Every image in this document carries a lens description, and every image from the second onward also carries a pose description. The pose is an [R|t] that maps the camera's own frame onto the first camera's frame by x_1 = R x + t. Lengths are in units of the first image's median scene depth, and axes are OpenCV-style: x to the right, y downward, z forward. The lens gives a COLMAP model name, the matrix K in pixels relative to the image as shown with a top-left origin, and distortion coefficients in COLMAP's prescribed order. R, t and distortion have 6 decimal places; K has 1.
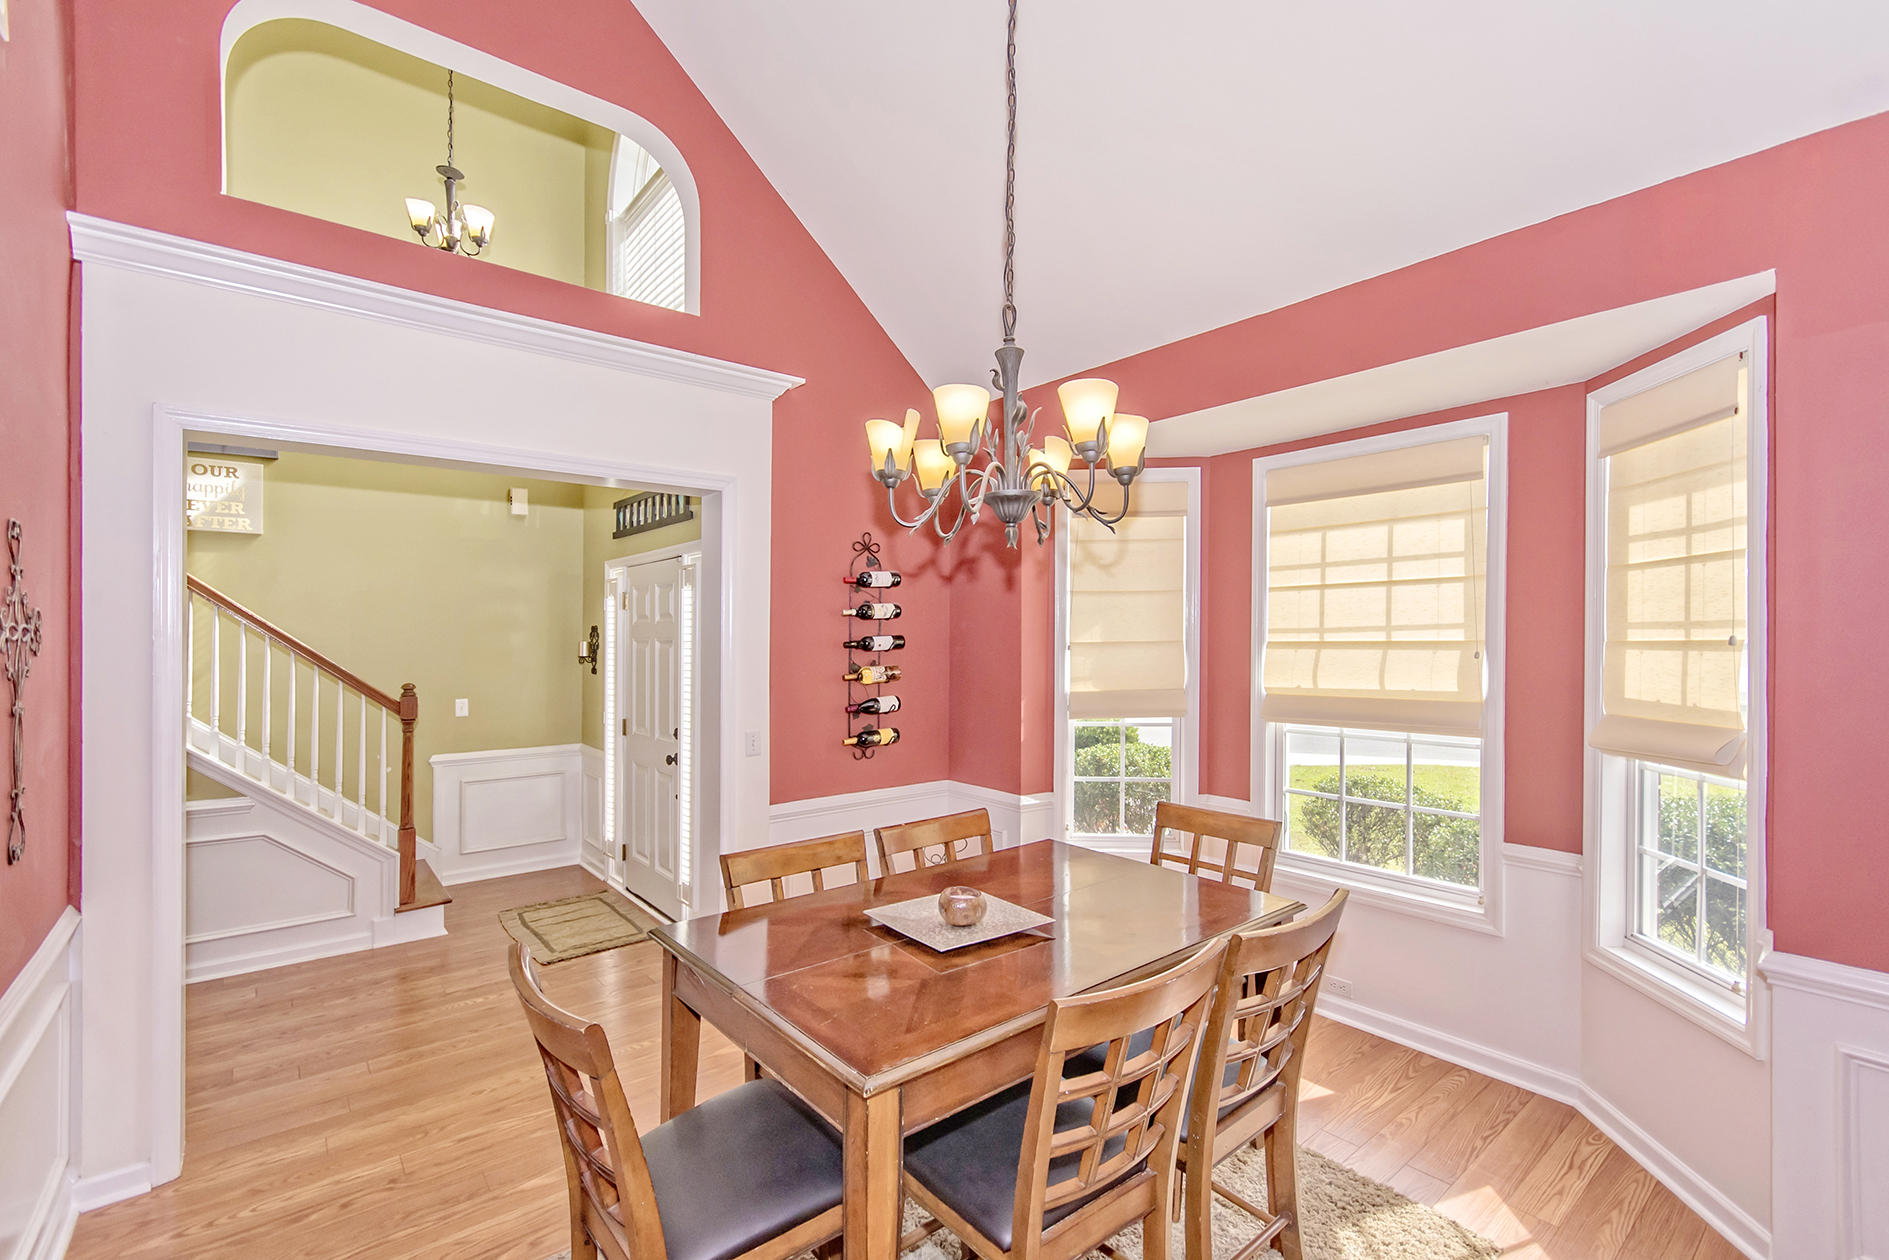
lens RADIAL K [[826.8, 0, 948.9], [0, 826.8, 642.6], [0, 0, 1]] dist [-0.000743, -0.000553]
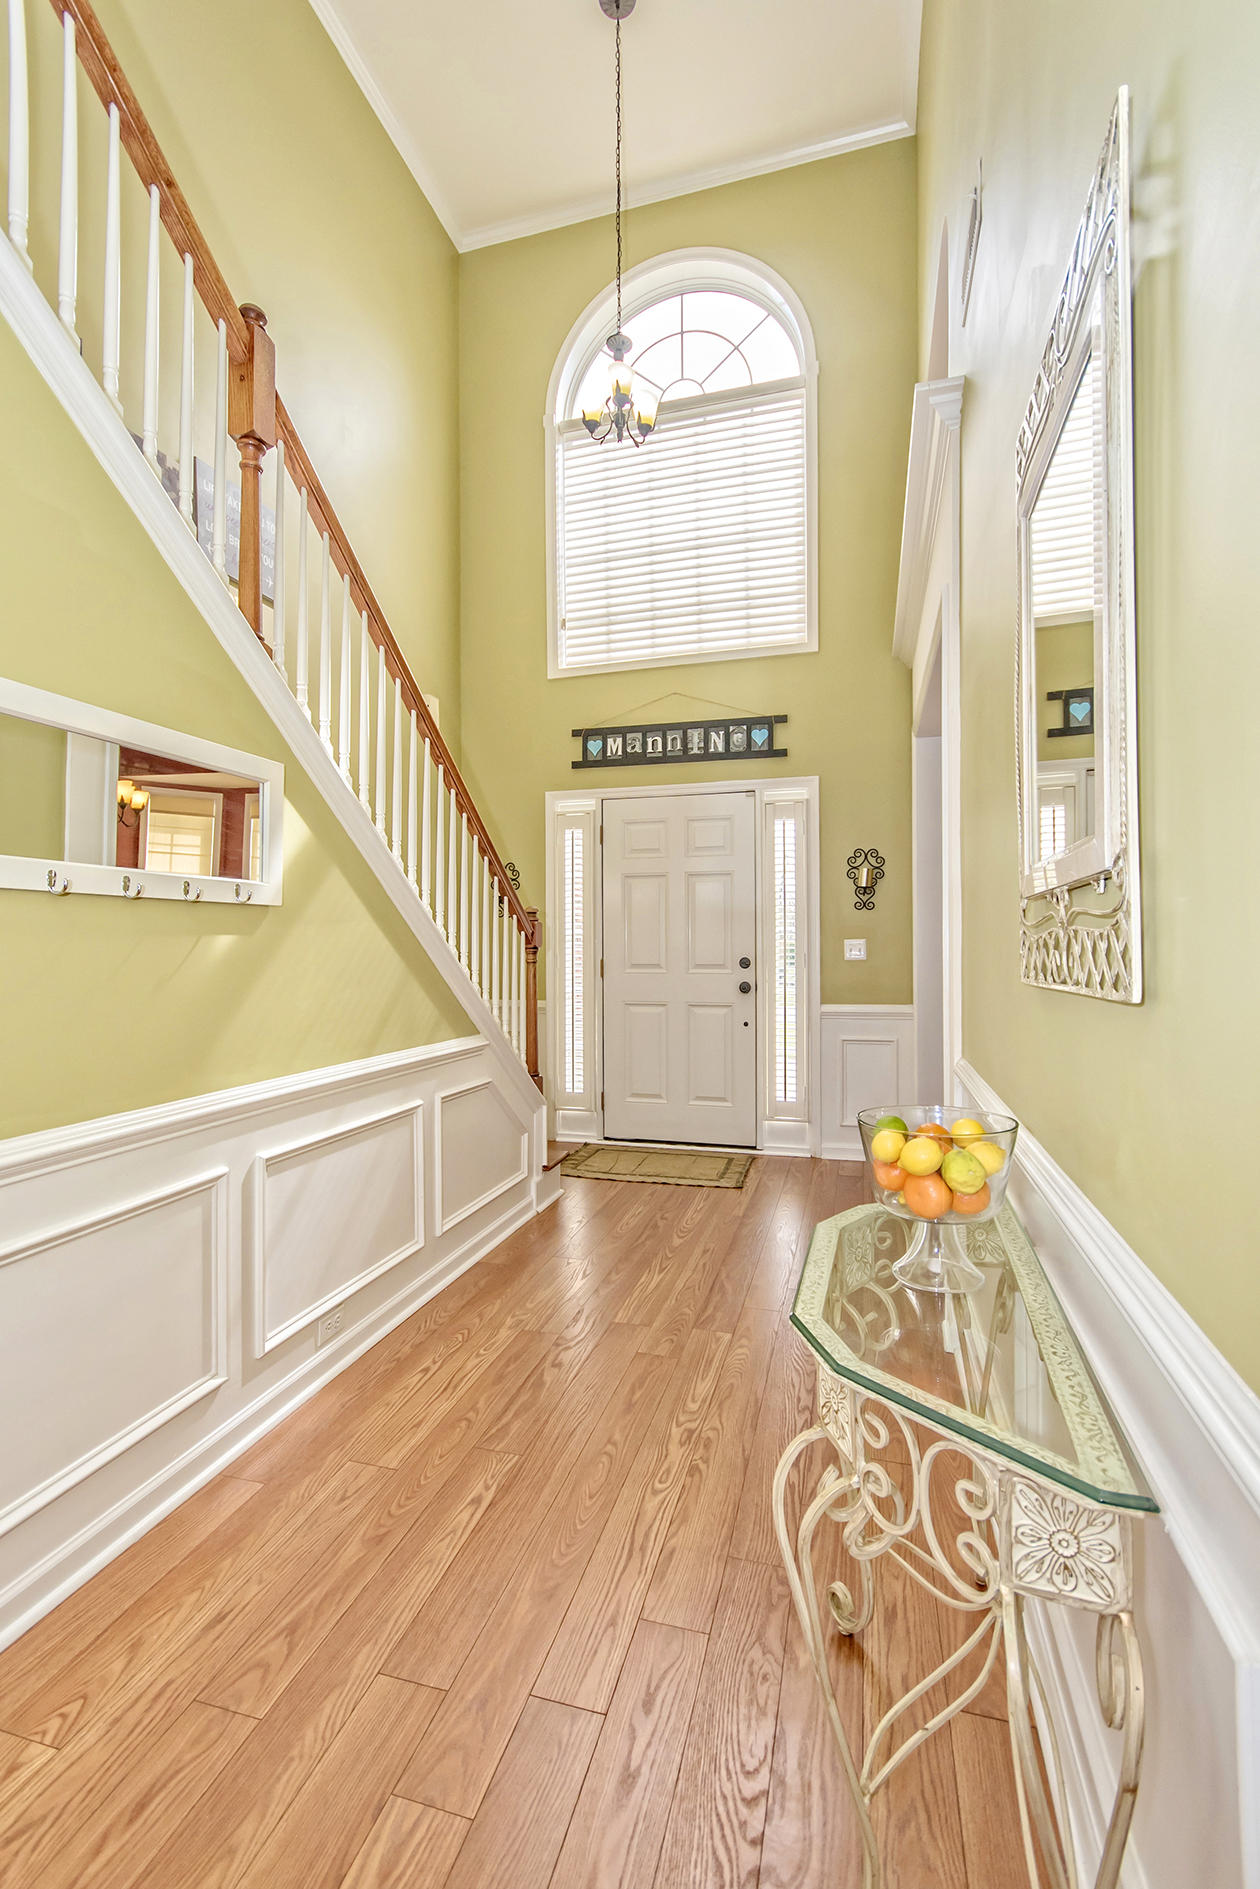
lens RADIAL K [[826.8, 0, 630.4], [0, 826.8, 937.1], [0, 0, 1]] dist [-0.000743, -0.000553]
pose [[0.820380, 0.002216, 0.571815, -1.295210], [0.006960, 0.999880, -0.013860, 0.116002], [-0.571776, 0.015350, 0.820266, 0.286902]]
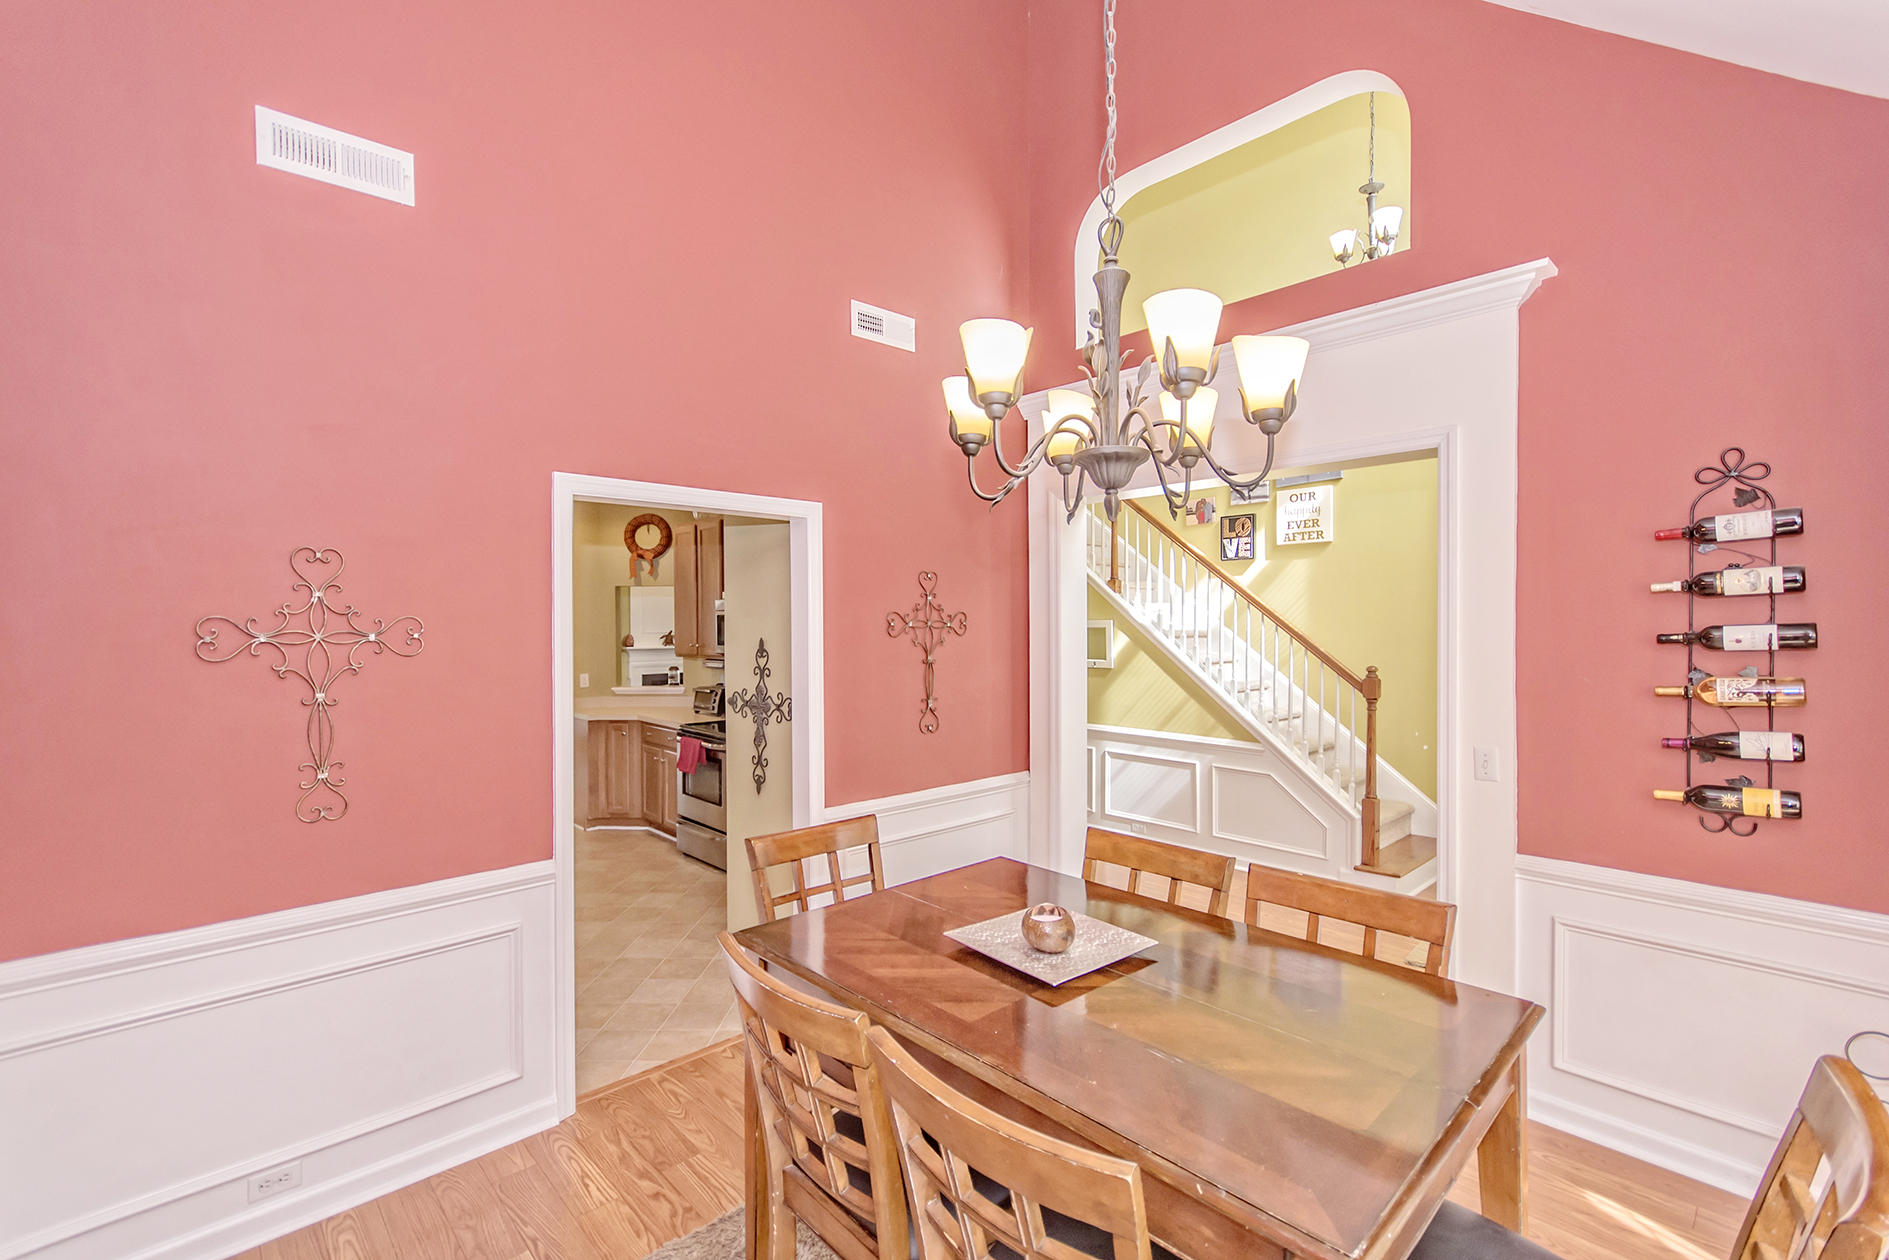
lens RADIAL K [[826.8, 0, 955.9], [0, 826.8, 627.0], [0, 0, 1]] dist [-0.000743, -0.000553]
pose [[0.072853, 0.007224, -0.997317, 0.485235], [-0.005358, 0.999962, 0.006852, -0.008128], [0.997328, 0.004845, 0.072889, 0.447267]]
